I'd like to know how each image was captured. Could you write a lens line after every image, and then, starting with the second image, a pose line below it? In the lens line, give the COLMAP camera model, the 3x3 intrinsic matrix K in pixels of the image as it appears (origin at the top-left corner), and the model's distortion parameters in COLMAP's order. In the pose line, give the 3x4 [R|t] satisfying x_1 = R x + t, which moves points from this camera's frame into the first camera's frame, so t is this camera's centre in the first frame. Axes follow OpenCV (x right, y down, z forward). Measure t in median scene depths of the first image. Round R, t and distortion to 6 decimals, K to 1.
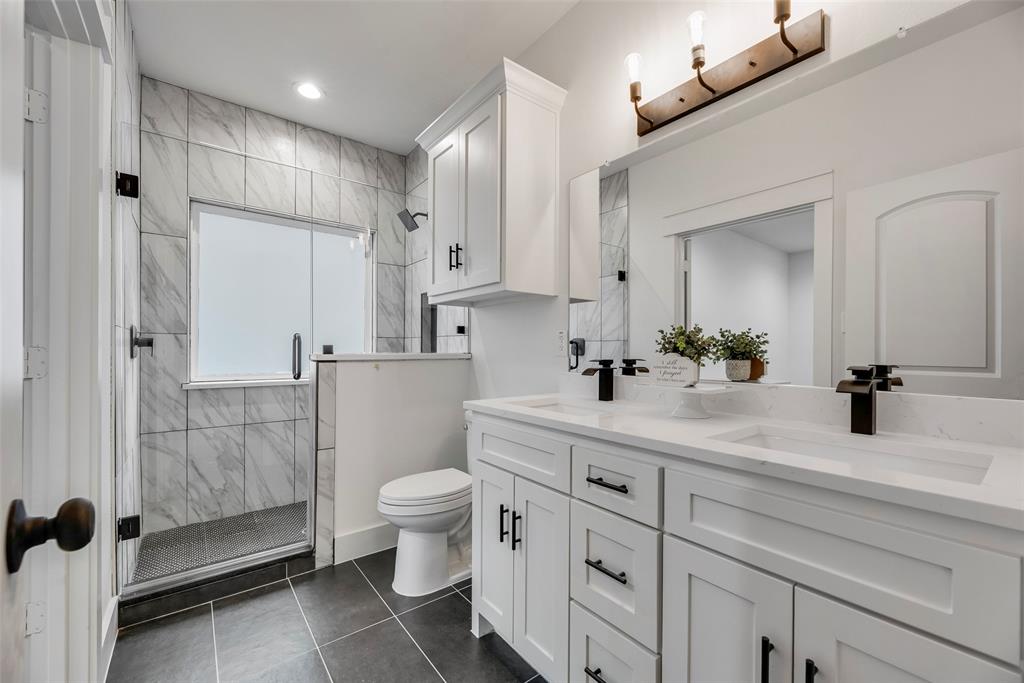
lens RADIAL K [[408.5, 0, 513.6], [0, 408.5, 349.9], [0, 0, 1]] dist [0.003226, -0.000161]
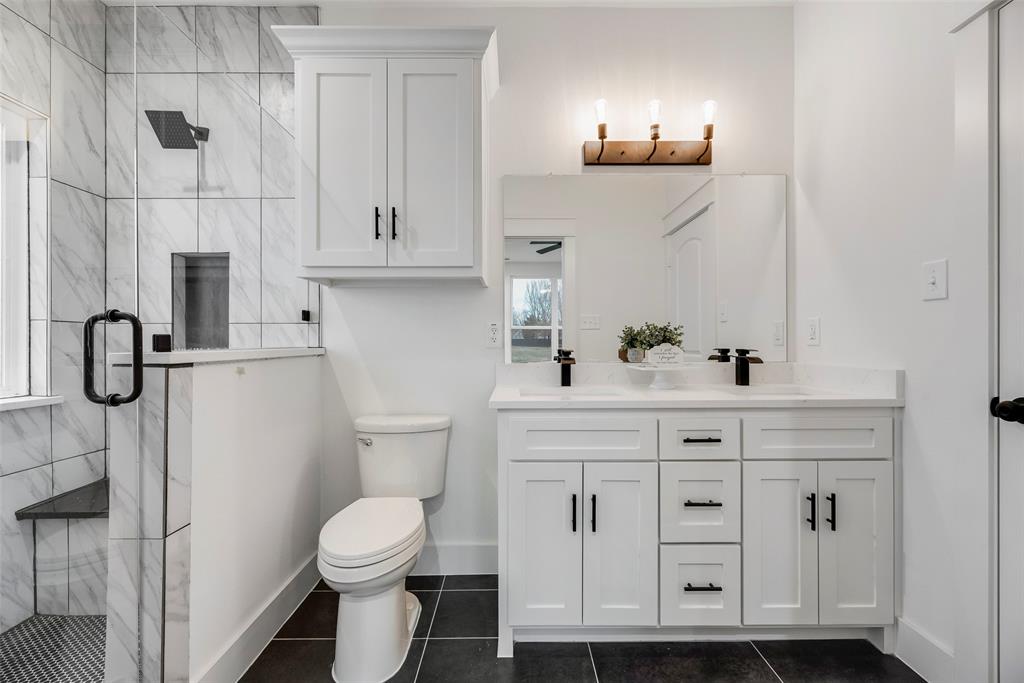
lens RADIAL K [[412.3, 0, 512.2], [0, 412.3, 343.1], [0, 0, 1]] dist [0.003241, -0.000105]
pose [[0.617315, -0.006910, 0.786686, -0.610343], [0.006168, 0.999973, 0.003943, -0.000594], [-0.786692, 0.002418, 0.617341, 0.322881]]
